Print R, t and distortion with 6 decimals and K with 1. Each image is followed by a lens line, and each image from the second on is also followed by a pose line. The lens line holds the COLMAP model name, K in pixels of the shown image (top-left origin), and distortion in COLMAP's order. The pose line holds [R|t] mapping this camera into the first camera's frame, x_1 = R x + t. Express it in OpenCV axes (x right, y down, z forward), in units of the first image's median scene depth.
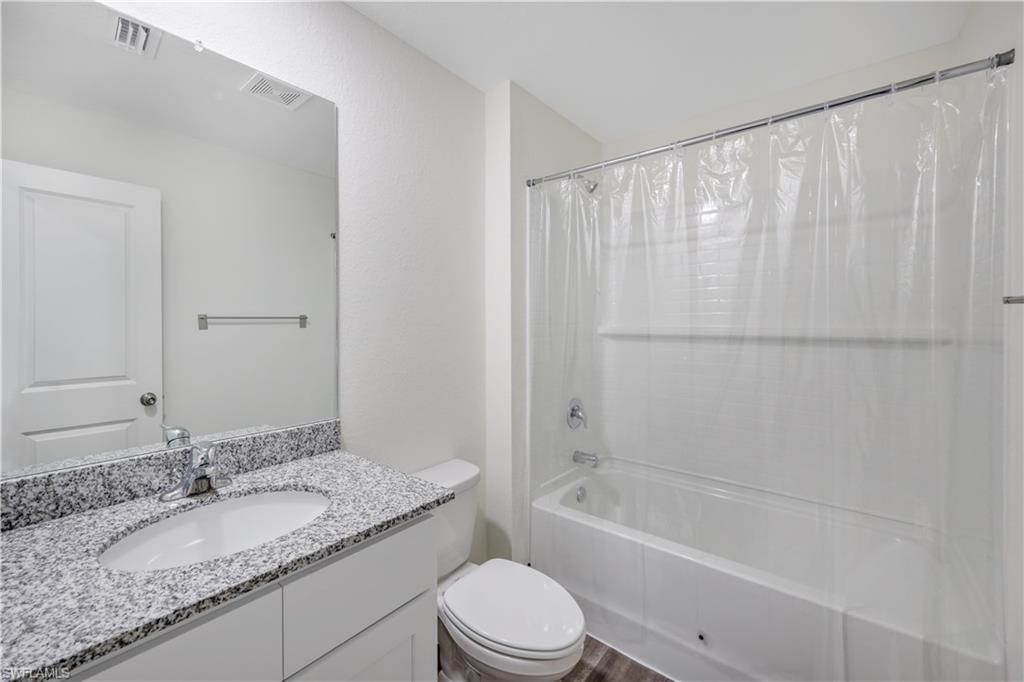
lens RADIAL K [[412.7, 0, 512.0], [0, 412.7, 341.3], [0, 0, 1]] dist [-0.004008, 0.001173]
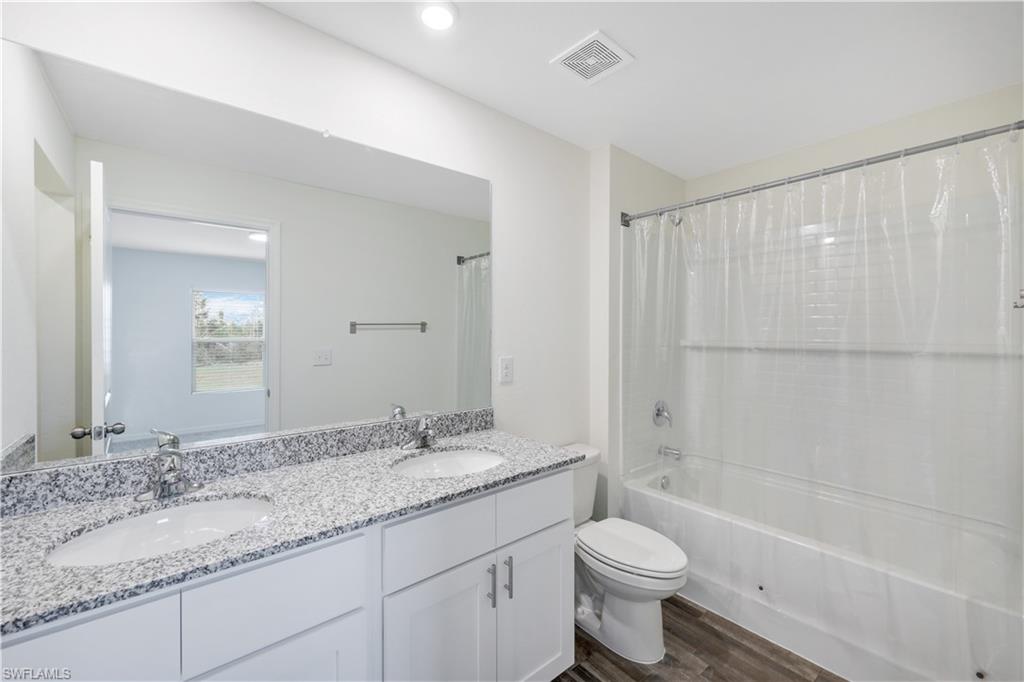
lens RADIAL K [[412.7, 0, 510.6], [0, 412.7, 330.6], [0, 0, 1]] dist [-0.004008, 0.001173]
pose [[0.981761, 0.013421, -0.189645, -0.049682], [-0.017980, 0.999589, -0.022337, -0.028899], [0.189267, 0.025340, 0.981599, -0.255560]]
